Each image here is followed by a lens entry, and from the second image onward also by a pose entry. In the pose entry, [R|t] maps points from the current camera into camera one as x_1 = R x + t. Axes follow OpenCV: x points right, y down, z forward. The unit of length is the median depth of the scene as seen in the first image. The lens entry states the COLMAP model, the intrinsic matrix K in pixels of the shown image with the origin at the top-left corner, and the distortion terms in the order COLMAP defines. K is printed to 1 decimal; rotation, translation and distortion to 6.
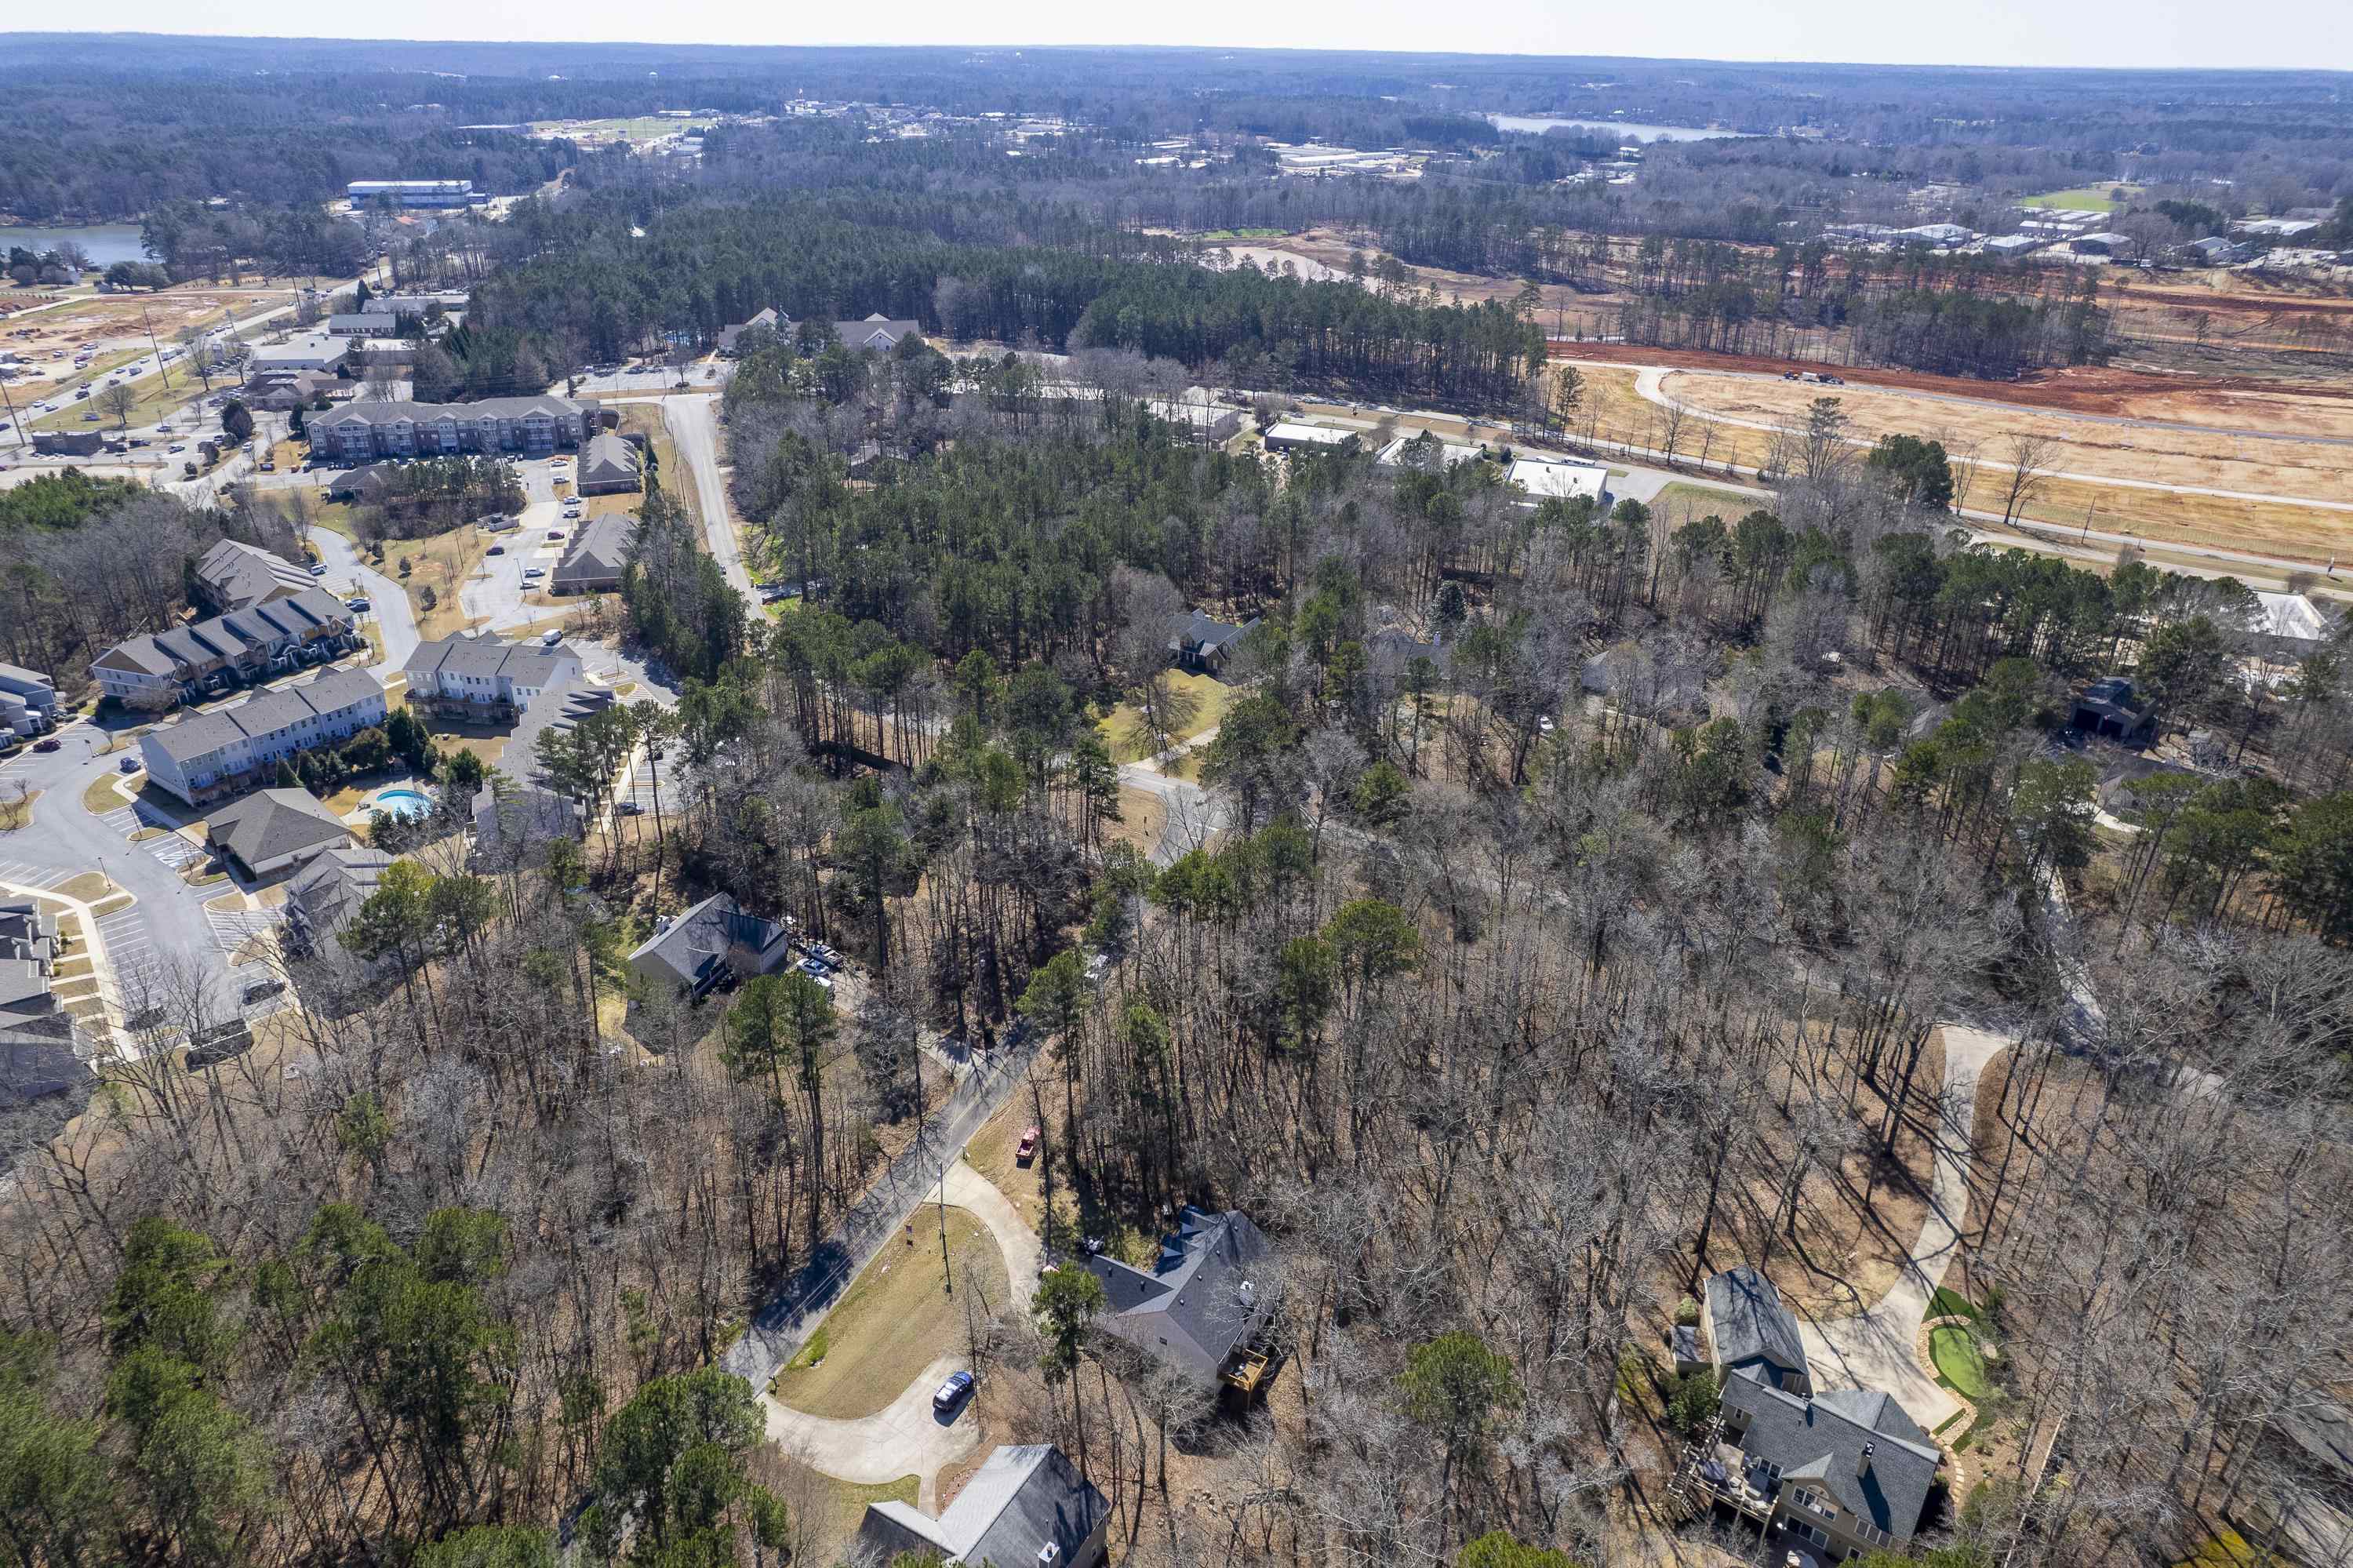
lens RADIAL K [[1501.0, 0, 1176.5], [0, 1501.0, 784.0], [0, 0, 1]] dist [-0.096244, 0.074847]
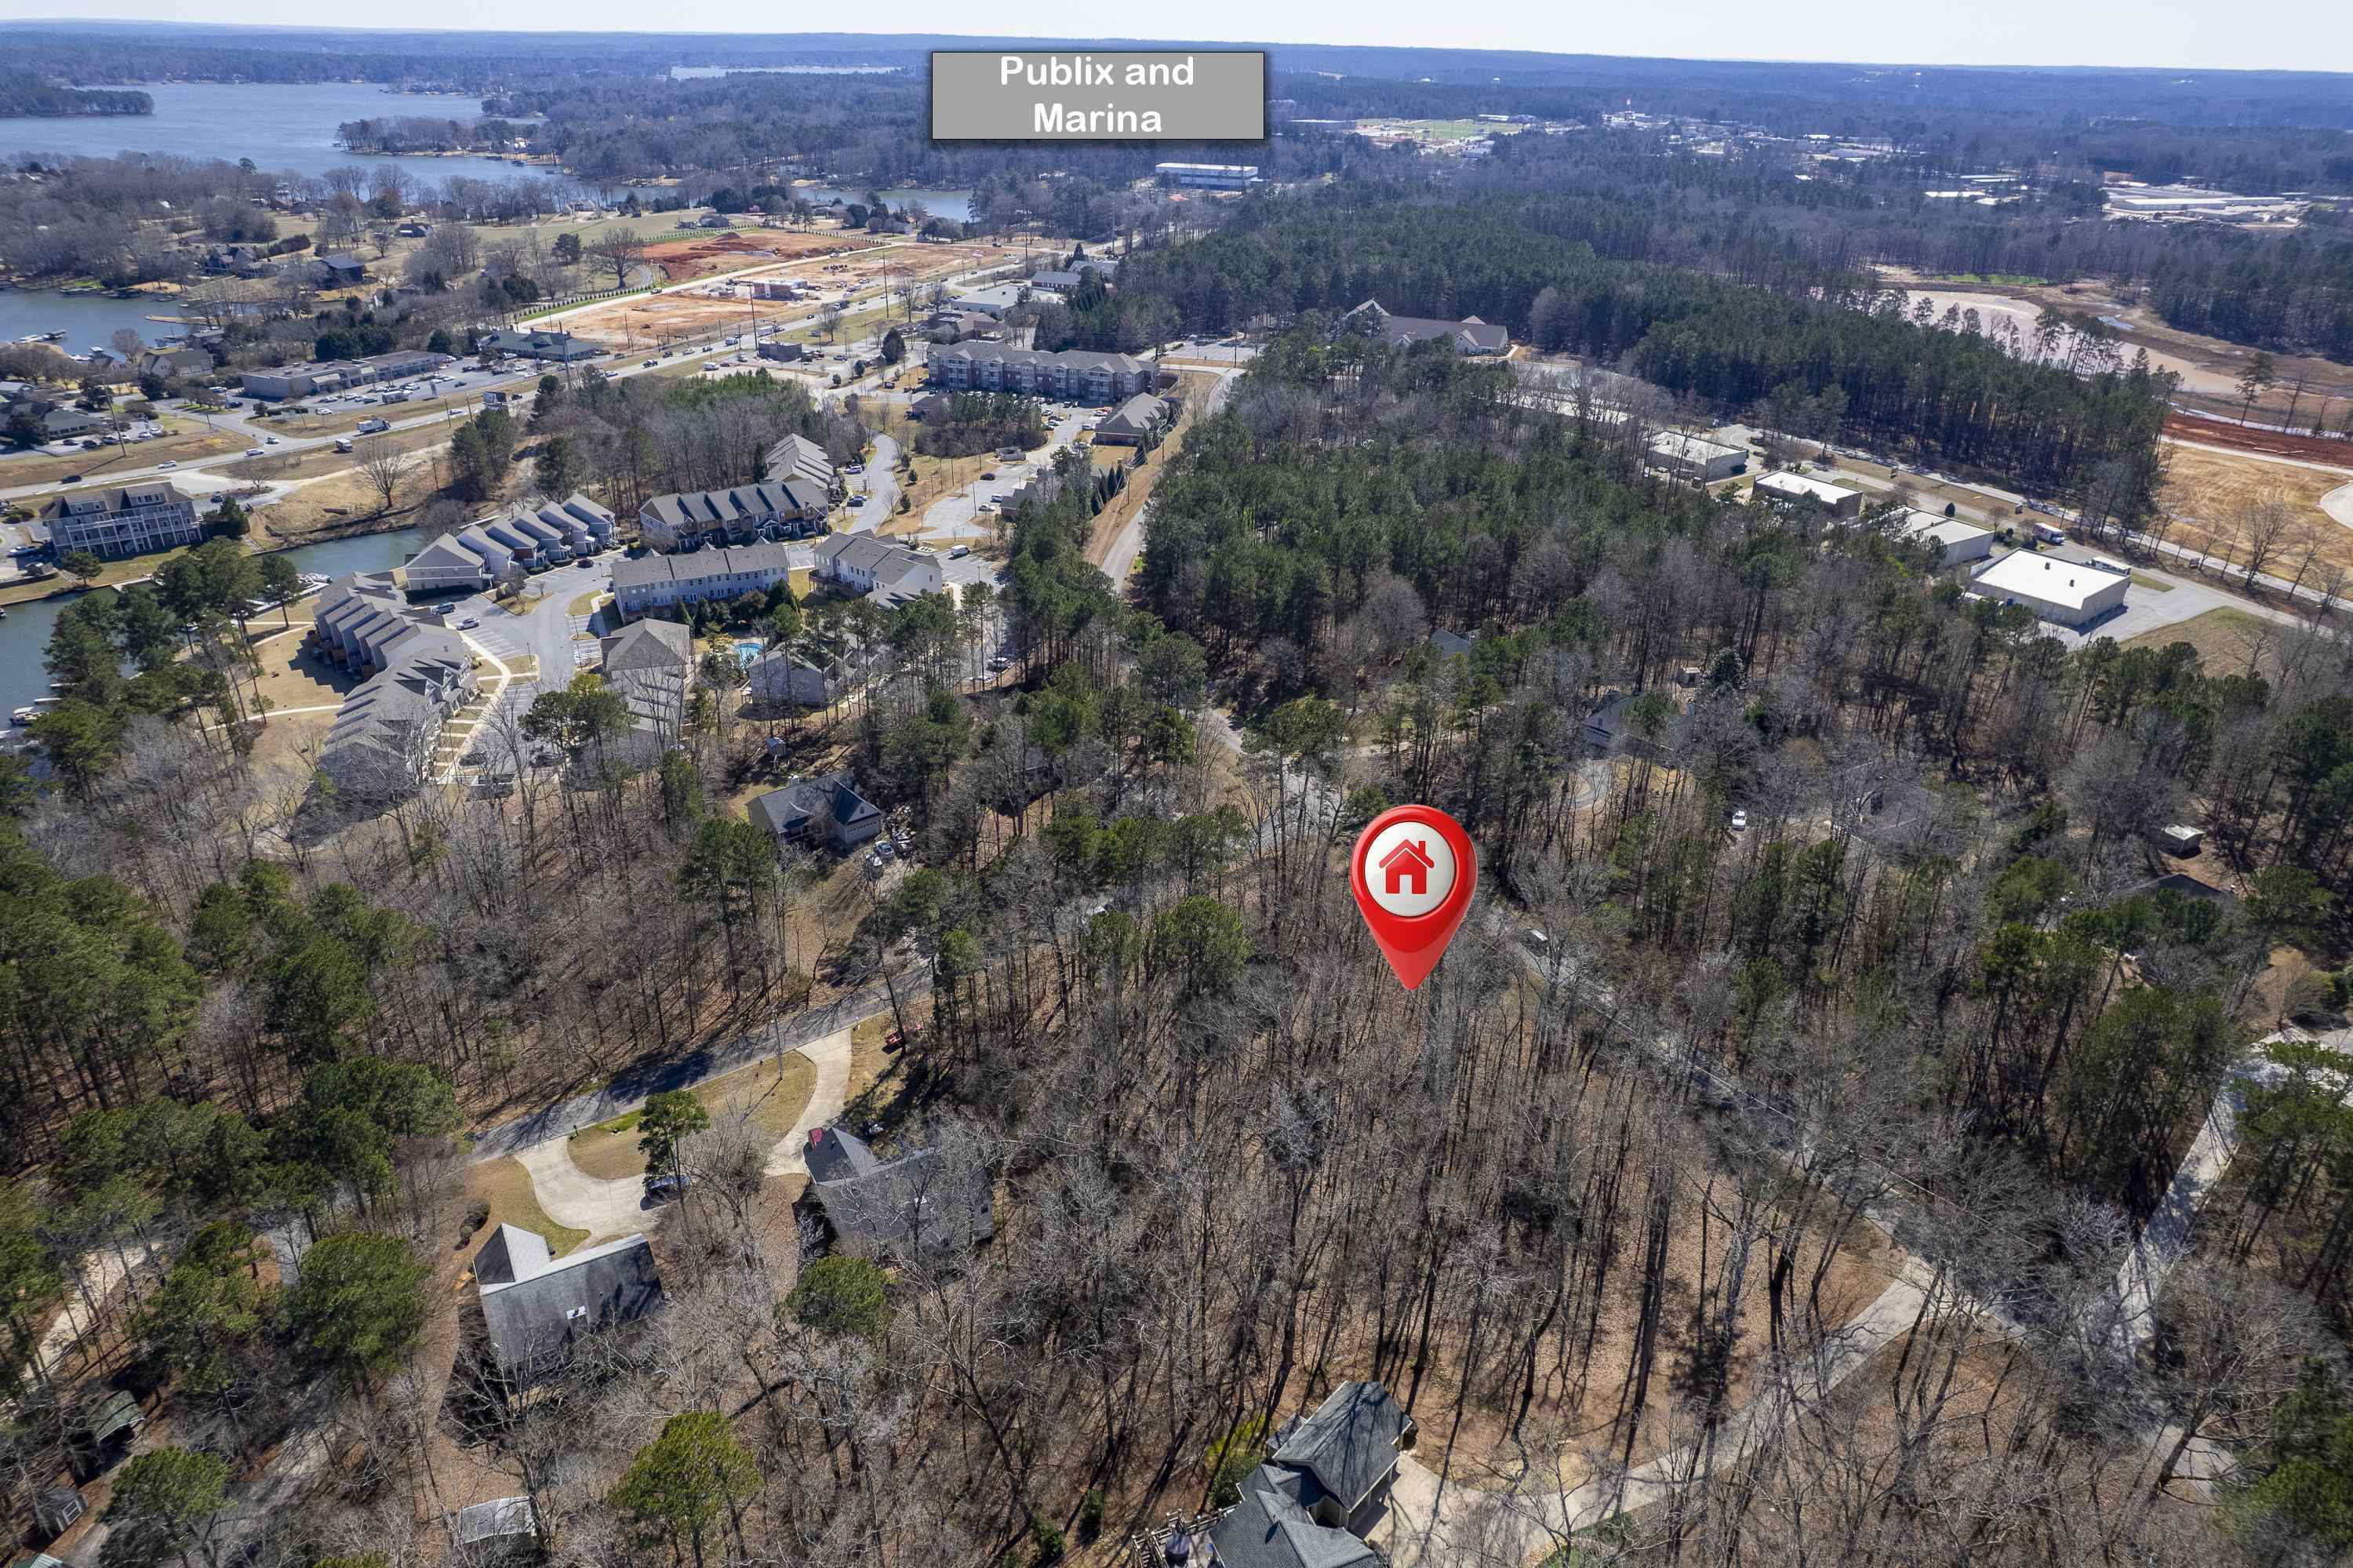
lens RADIAL K [[1509.0, 0, 1176.5], [0, 1509.0, 784.0], [0, 0, 1]] dist [-0.092917, 0.078781]
pose [[0.862310, 0.229057, -0.451614, 0.207697], [-0.233206, 0.971274, 0.047346, -0.013812], [0.449486, 0.064492, 0.890956, 0.039541]]
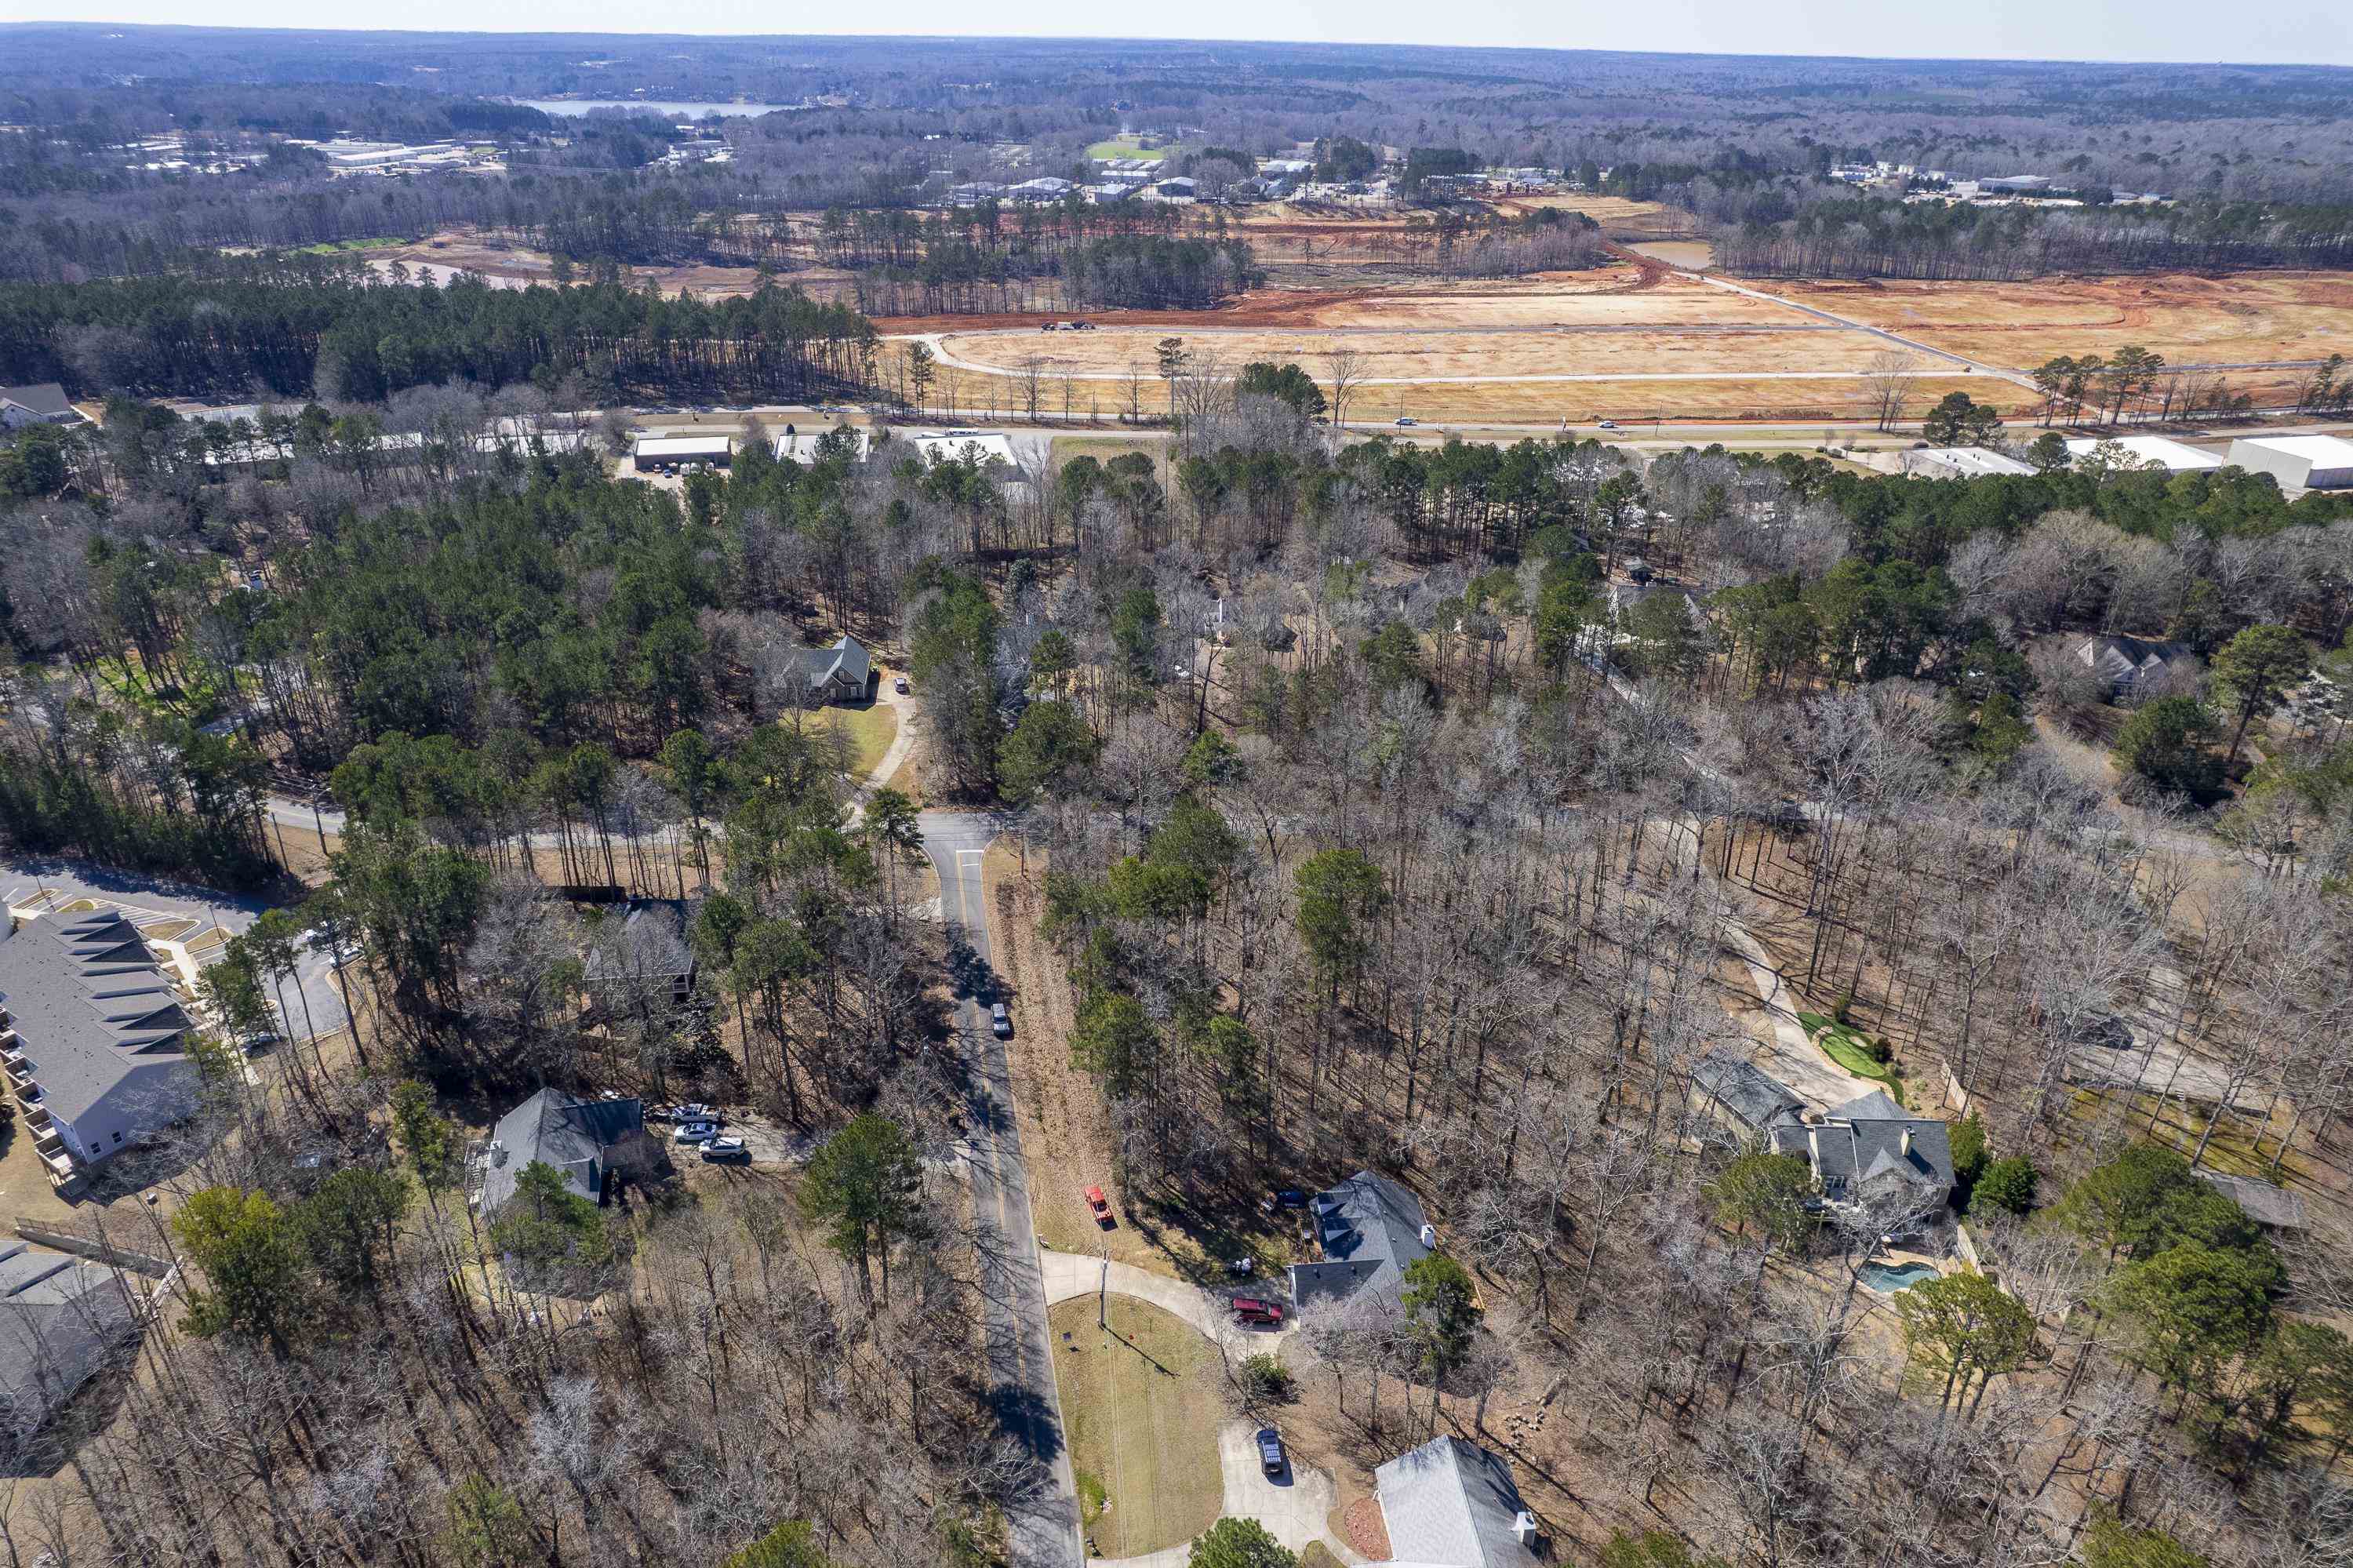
lens RADIAL K [[1501.0, 0, 1176.5], [0, 1501.0, 784.0], [0, 0, 1]] dist [-0.096244, 0.074847]
pose [[0.817861, -0.258414, 0.514126, -0.186687], [0.251100, 0.964205, 0.085193, -0.032562], [-0.517737, 0.059421, 0.853474, 0.061619]]
